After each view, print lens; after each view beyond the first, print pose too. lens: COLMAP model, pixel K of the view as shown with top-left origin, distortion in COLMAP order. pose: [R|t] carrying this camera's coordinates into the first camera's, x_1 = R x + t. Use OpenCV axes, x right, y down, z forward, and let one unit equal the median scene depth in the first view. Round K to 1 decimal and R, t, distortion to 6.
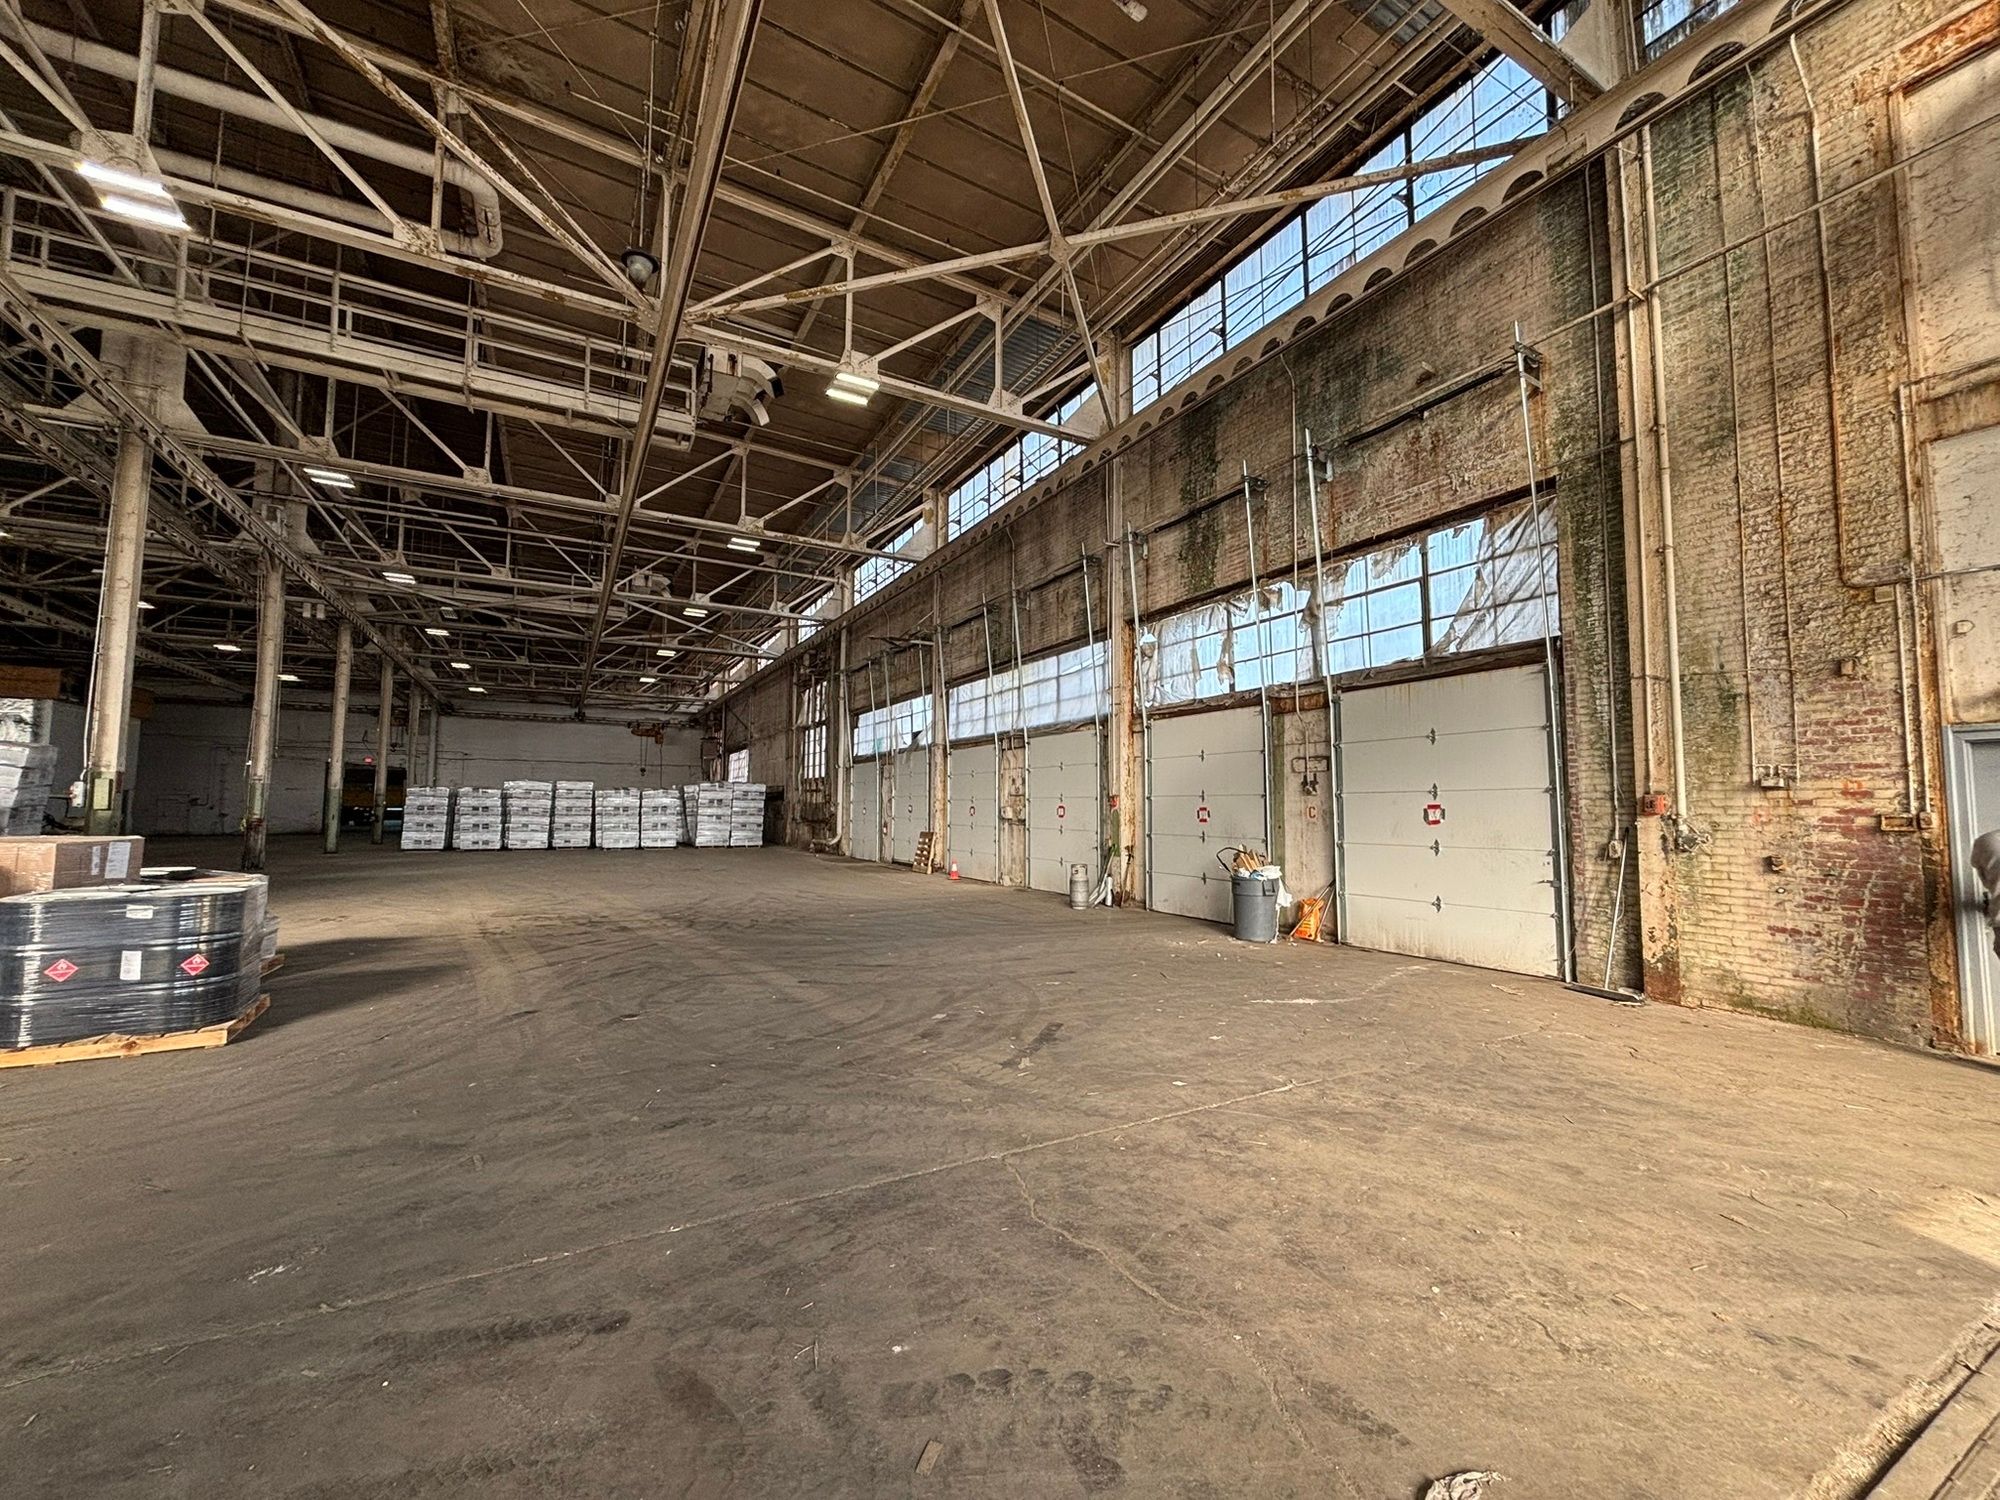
lens RADIAL K [[801.4, 0, 1000.0], [0, 801.4, 750.0], [0, 0, 1]] dist [0.000079, 0.000001]
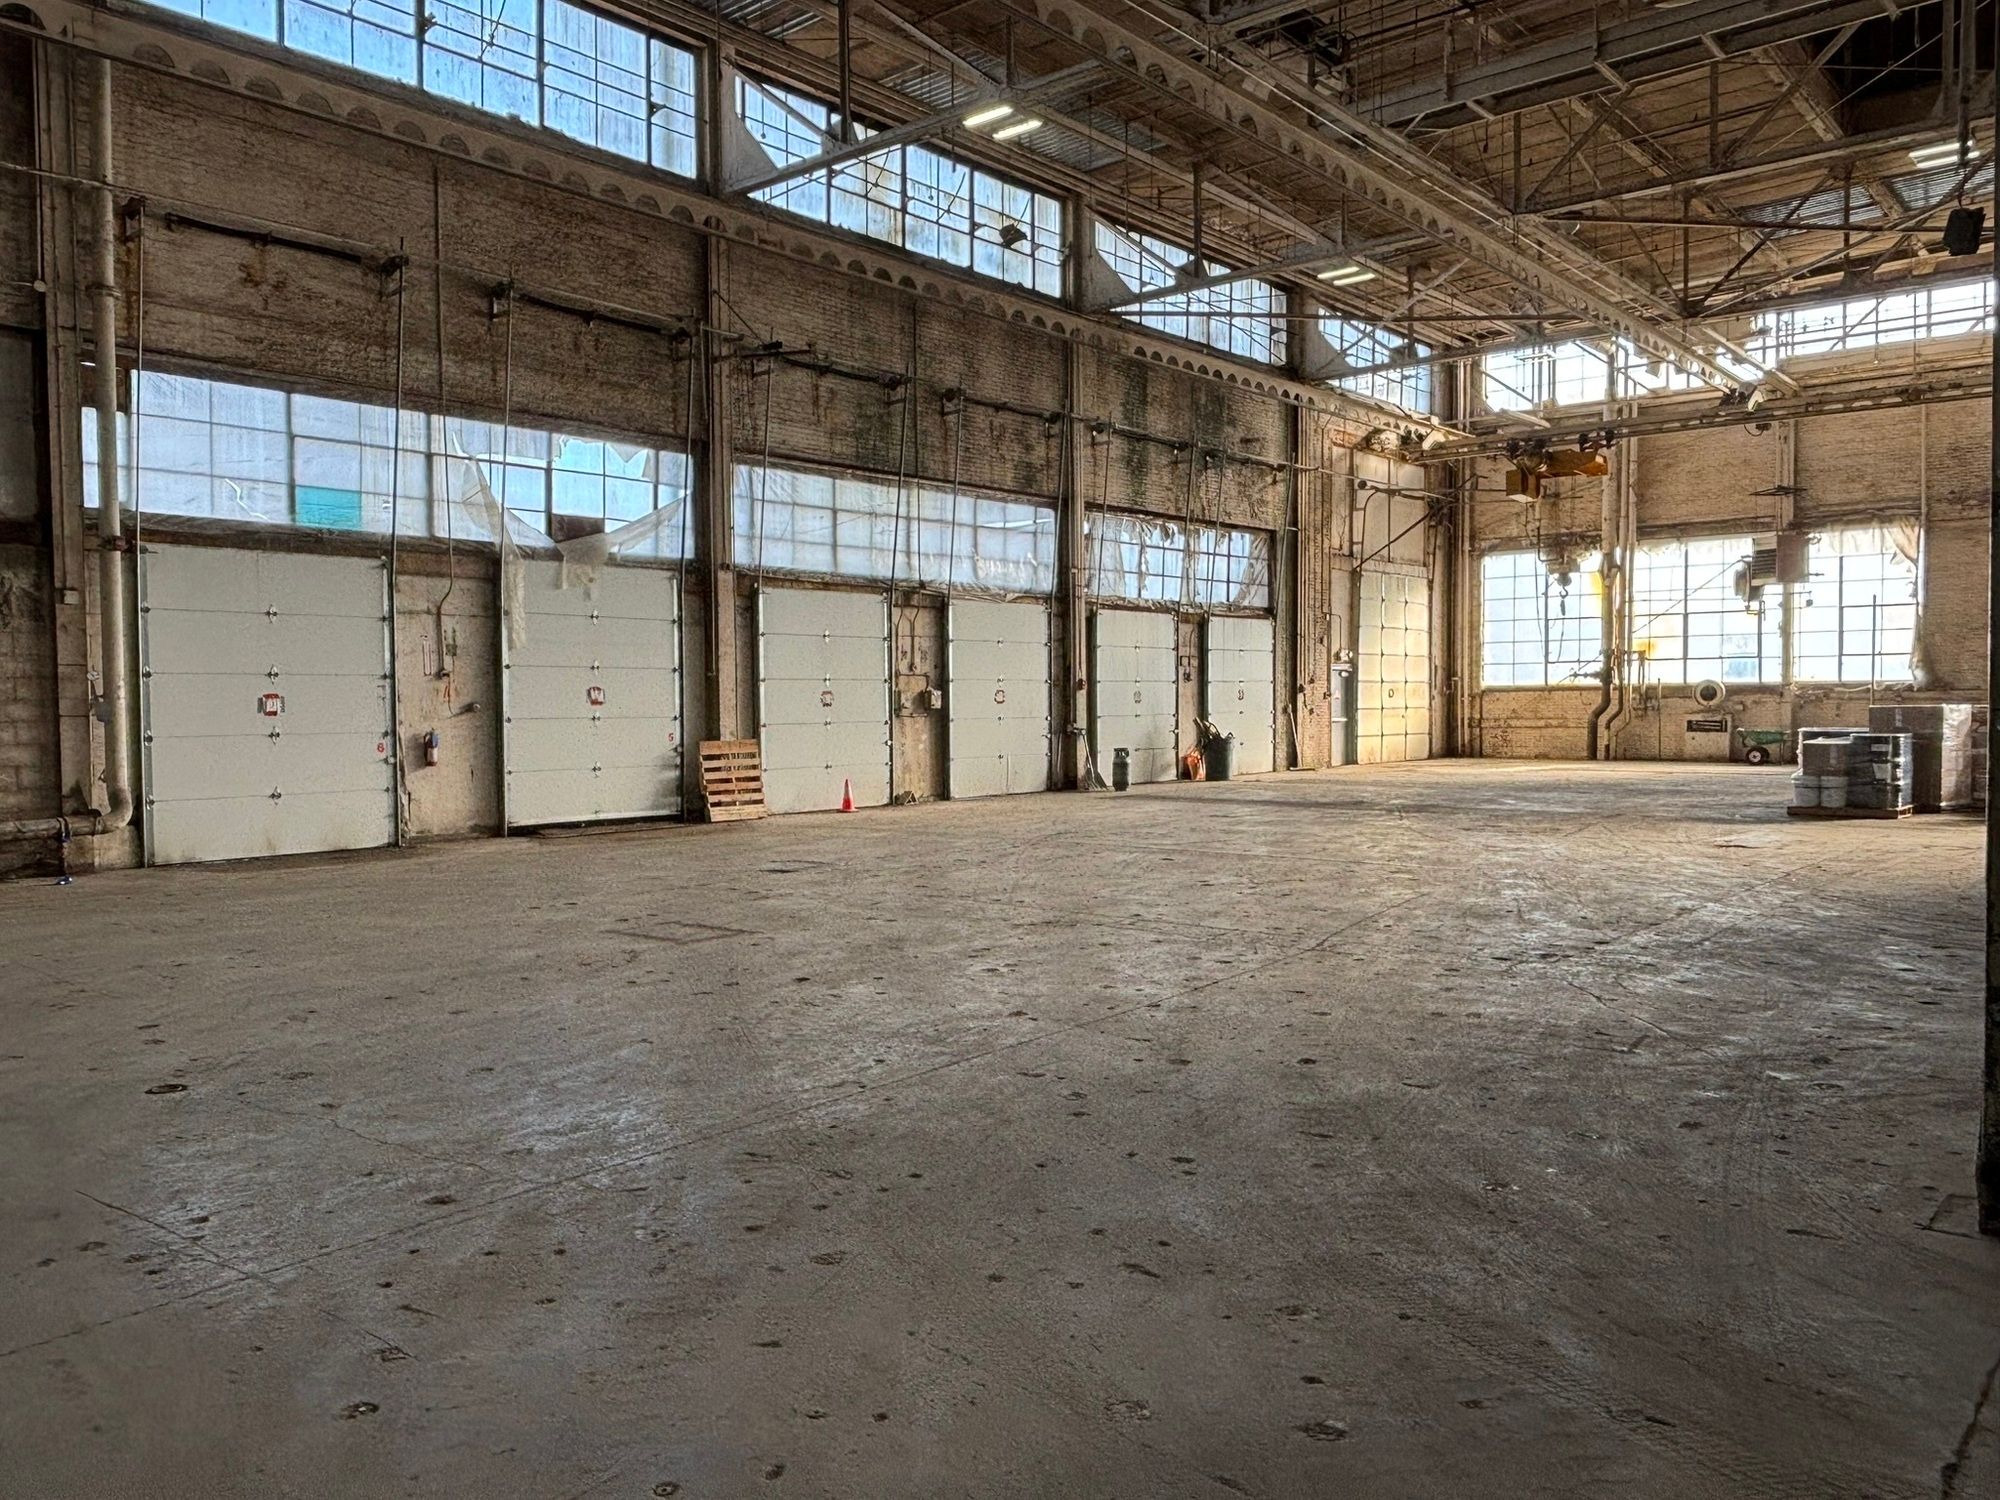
lens RADIAL K [[1628.8, 0, 1000.0], [0, 1628.8, 750.0], [0, 0, 1]] dist [-0.034995, -0.001588]
pose [[-0.367052, -0.020864, 0.929966, -1.839061], [-0.061154, 0.998127, -0.001744, 0.170754], [-0.928188, -0.057511, -0.367640, 1.961378]]
